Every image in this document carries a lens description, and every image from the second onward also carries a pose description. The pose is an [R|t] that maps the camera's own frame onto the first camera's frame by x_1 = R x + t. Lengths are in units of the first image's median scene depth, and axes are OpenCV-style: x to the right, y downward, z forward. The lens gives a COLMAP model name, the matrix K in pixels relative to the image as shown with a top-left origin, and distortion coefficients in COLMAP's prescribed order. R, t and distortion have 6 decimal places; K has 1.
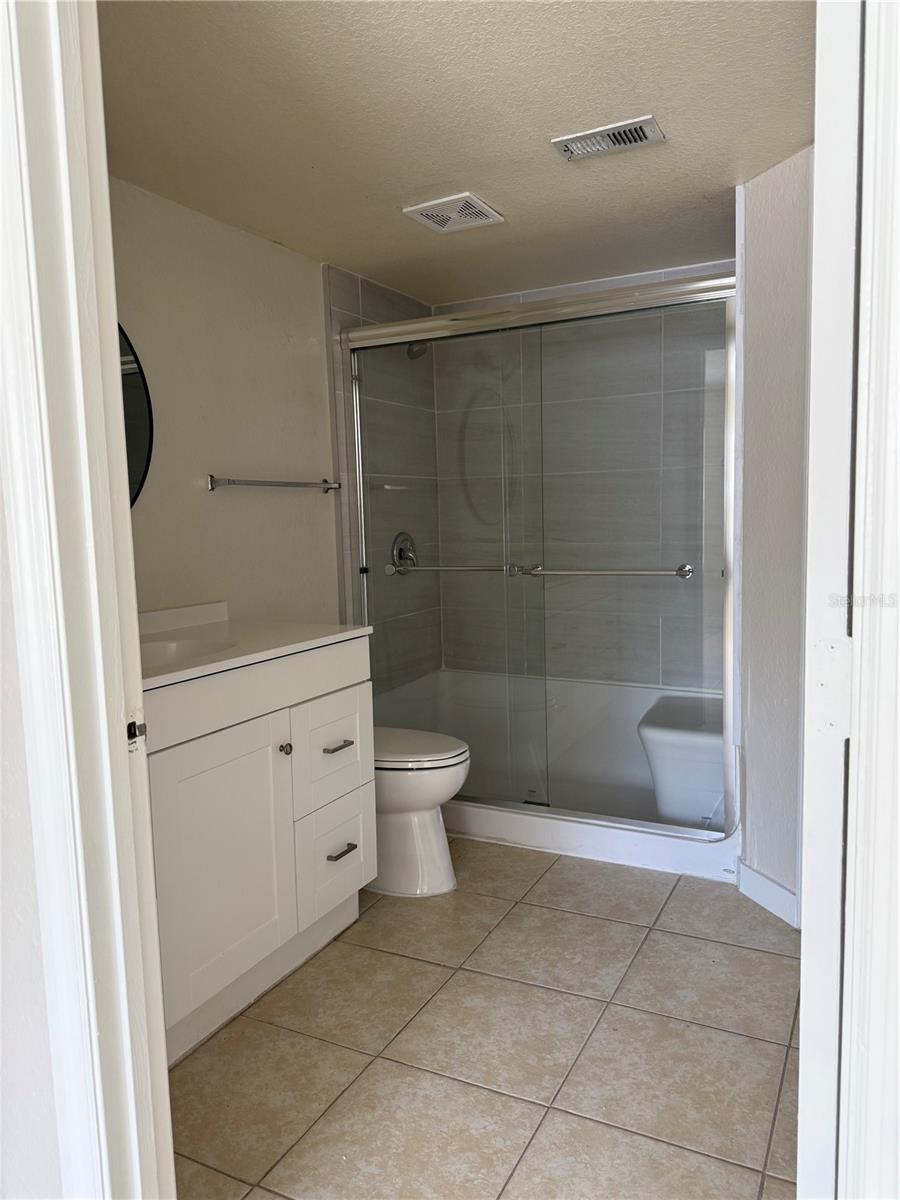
lens RADIAL K [[849.2, 0, 452.1], [0, 849.2, 598.5], [0, 0, 1]] dist [0.068781, -0.079691]
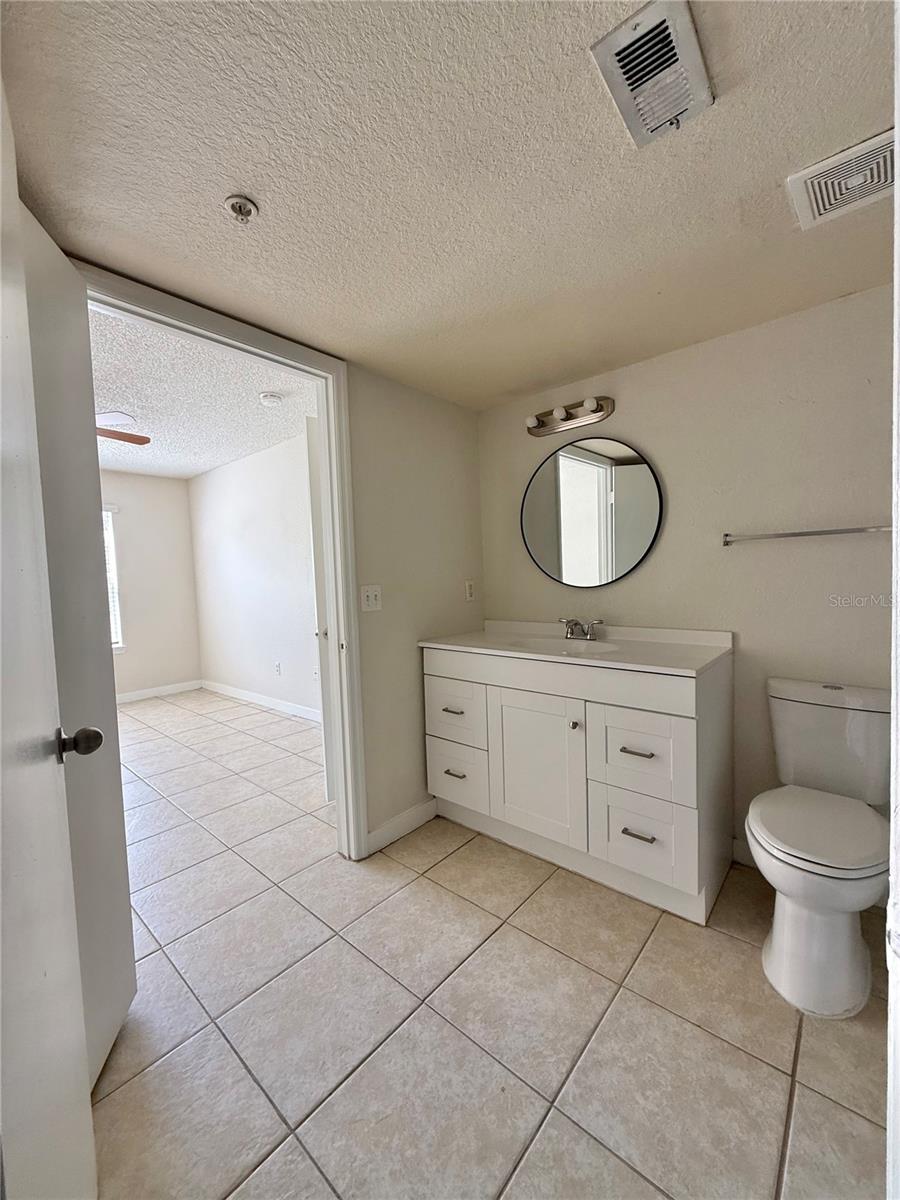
lens RADIAL K [[475.7, 0, 450.5], [0, 475.7, 597.5], [0, 0, 1]] dist [-0.000270, -0.000023]
pose [[-0.241642, 0.083355, -0.966779, 0.522637], [-0.055392, 0.993494, 0.099503, -0.096165], [0.968783, 0.077596, -0.235453, 0.767490]]
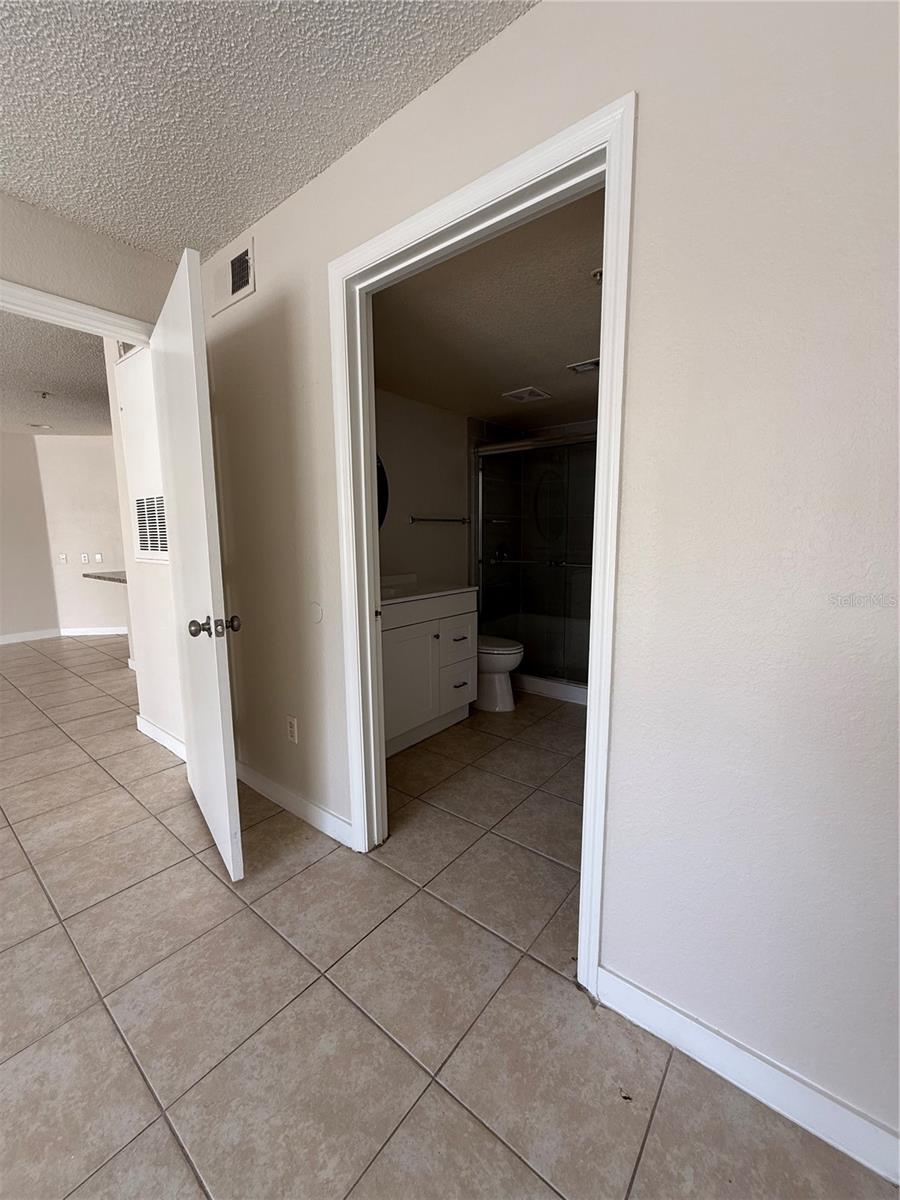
lens RADIAL K [[475.7, 0, 450.5], [0, 475.7, 597.5], [0, 0, 1]] dist [-0.000270, -0.000023]
pose [[0.979026, 0.047585, -0.198102, 0.074656], [-0.039817, 0.998281, 0.043013, 0.009621], [0.199808, -0.034224, 0.979237, -0.207918]]
